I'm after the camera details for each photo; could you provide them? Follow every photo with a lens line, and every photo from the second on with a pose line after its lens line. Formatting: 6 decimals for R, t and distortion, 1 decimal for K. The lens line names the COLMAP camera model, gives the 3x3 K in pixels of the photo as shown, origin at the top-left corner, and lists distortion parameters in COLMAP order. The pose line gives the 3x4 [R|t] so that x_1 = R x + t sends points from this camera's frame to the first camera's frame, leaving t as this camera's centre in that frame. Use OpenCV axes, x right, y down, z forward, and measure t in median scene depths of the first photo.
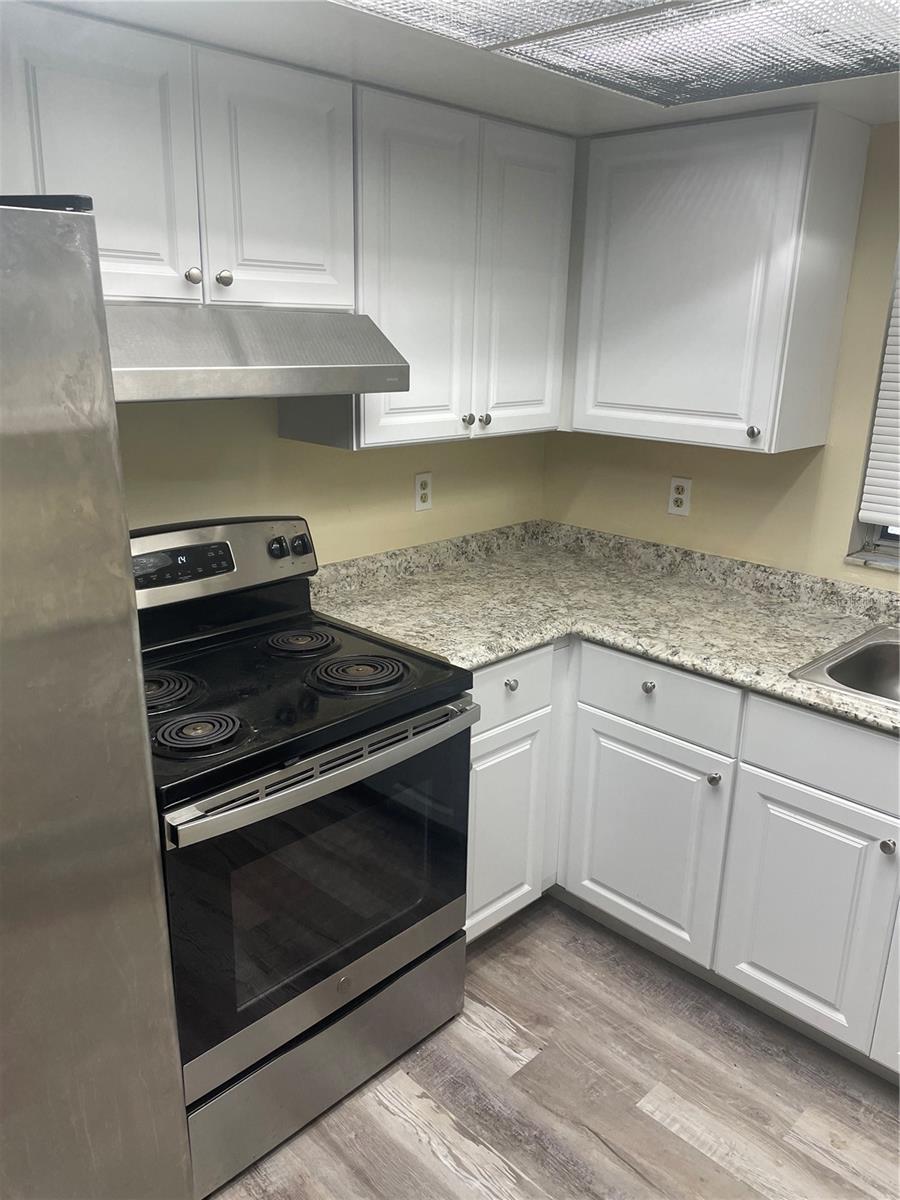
lens RADIAL K [[903.6, 0, 456.8], [0, 903.6, 604.8], [0, 0, 1]] dist [0.073318, -0.091110]
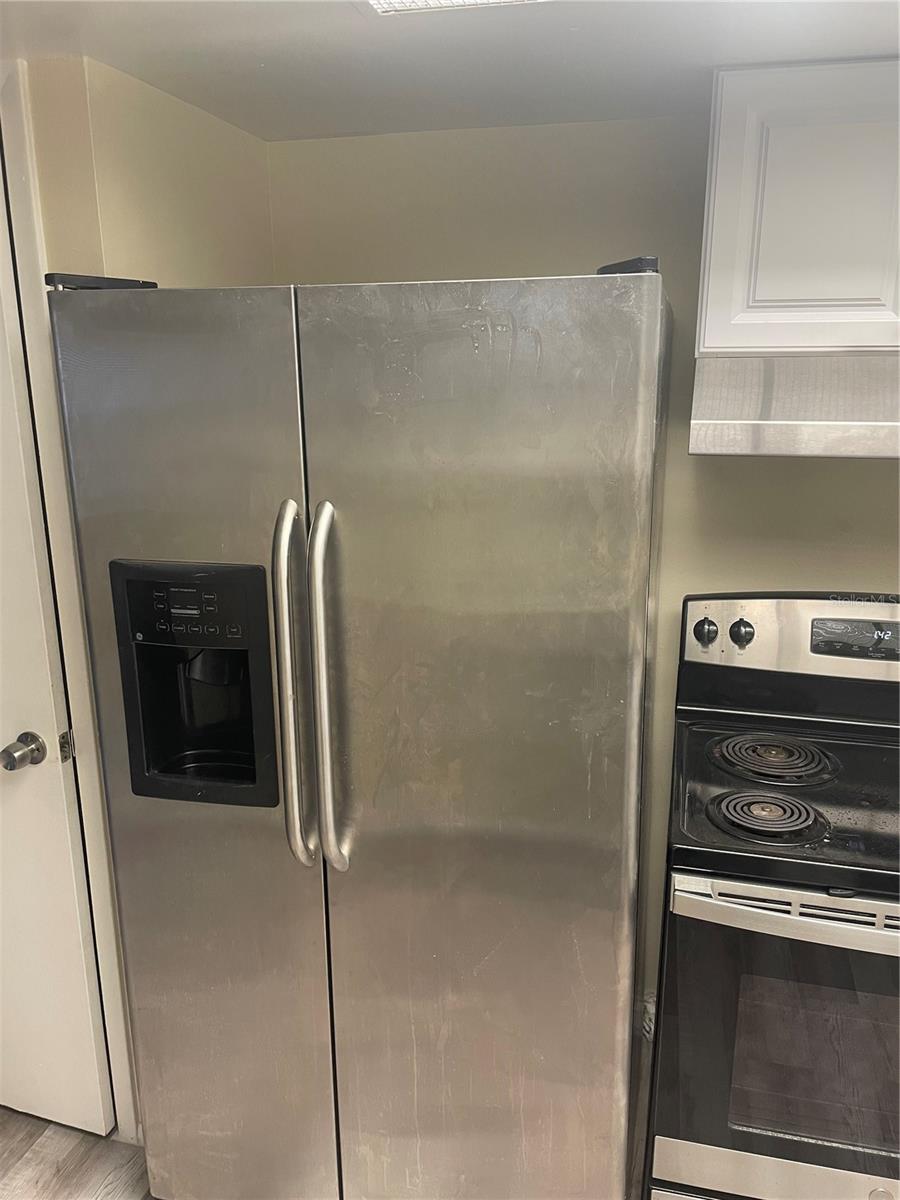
lens RADIAL K [[903.6, 0, 454.6], [0, 903.6, 606.6], [0, 0, 1]] dist [0.073318, -0.091110]
pose [[0.509449, 0.208034, -0.834975, 0.190579], [-0.247204, 0.964816, 0.089556, -0.045039], [0.824228, 0.160785, 0.542951, 0.142280]]
